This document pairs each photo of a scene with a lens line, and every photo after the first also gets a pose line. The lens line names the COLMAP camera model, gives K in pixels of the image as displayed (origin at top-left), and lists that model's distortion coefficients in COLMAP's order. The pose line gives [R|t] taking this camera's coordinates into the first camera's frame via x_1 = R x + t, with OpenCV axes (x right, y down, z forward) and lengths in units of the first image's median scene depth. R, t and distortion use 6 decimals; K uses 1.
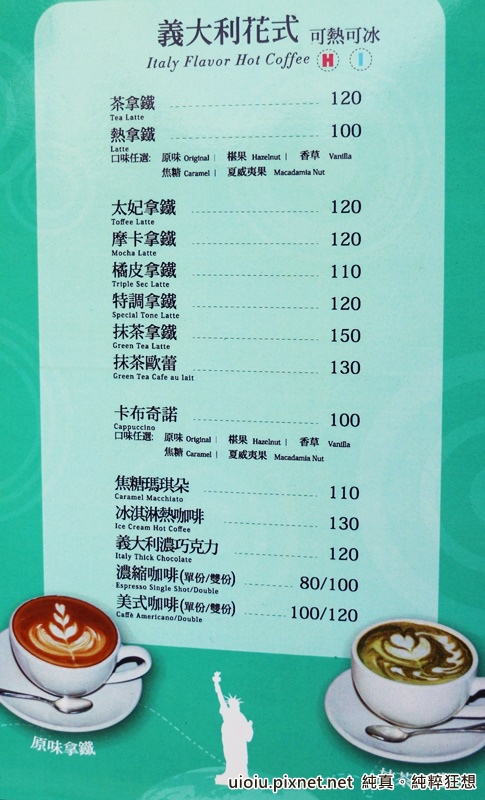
lens RADIAL K [[932.1, 0, 243.1], [0, 932.1, 399.5], [0, 0, 1]] dist [-0.054677, 0.000000]
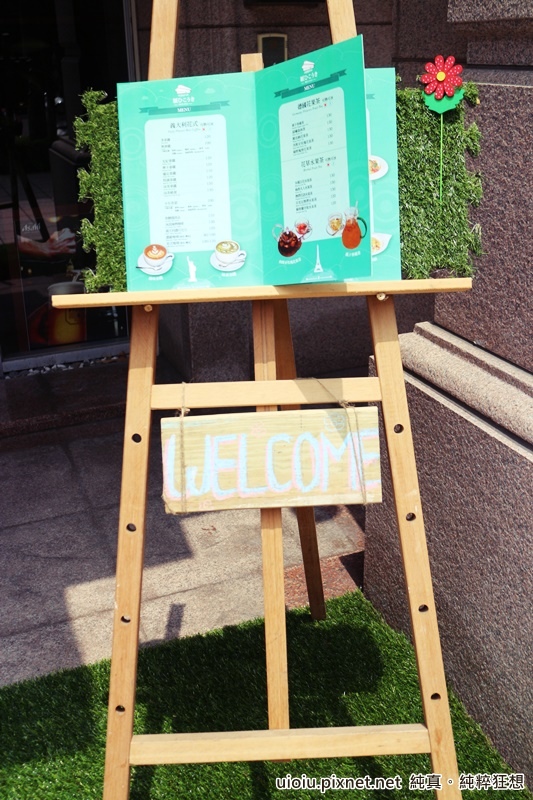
lens RADIAL K [[896.3, 0, 265.4], [0, 896.3, 400.0], [0, 0, 1]] dist [-0.054792, 0.000000]
pose [[0.998782, -0.045174, -0.019858, 0.436721], [0.044421, 0.998332, -0.036883, 1.242954], [0.021491, 0.035956, 0.999122, -3.628870]]
